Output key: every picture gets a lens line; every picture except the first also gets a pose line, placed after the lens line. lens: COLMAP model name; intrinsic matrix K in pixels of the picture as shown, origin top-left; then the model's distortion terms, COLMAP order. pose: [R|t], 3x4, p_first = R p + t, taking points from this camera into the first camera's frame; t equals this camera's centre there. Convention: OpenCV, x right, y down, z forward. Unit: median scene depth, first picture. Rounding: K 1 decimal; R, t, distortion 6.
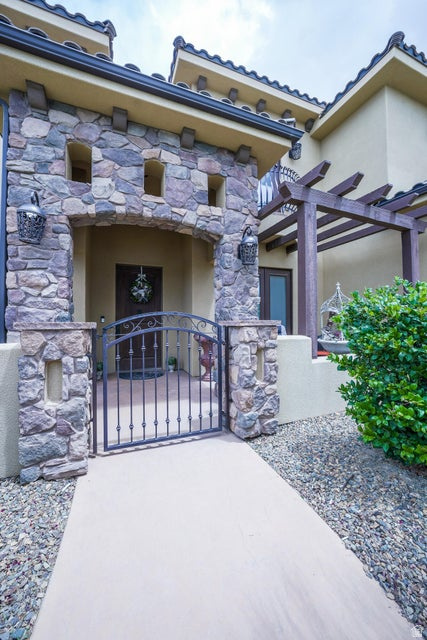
lens RADIAL K [[237.9, 0, 214.4], [0, 237.9, 318.7], [0, 0, 1]] dist [0.000267, 0.000002]
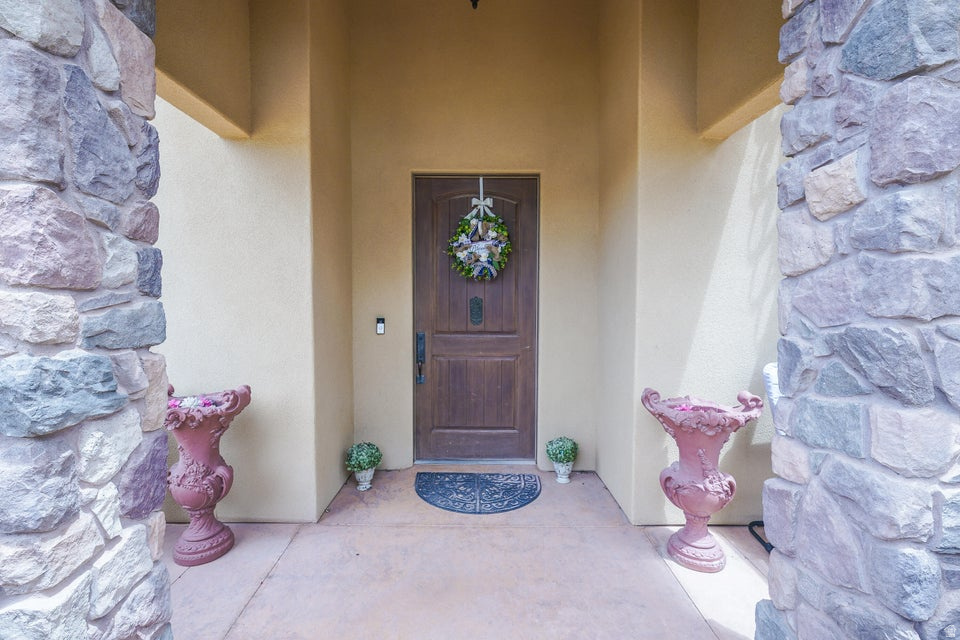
lens RADIAL K [[436.6, 0, 480.9], [0, 436.6, 318.6], [0, 0, 1]] dist [-0.006016, -0.000388]
pose [[0.933963, 0.018972, -0.356865, -0.072632], [-0.003516, 0.999029, 0.043909, -0.037912], [0.357352, -0.039755, 0.933123, 0.393293]]
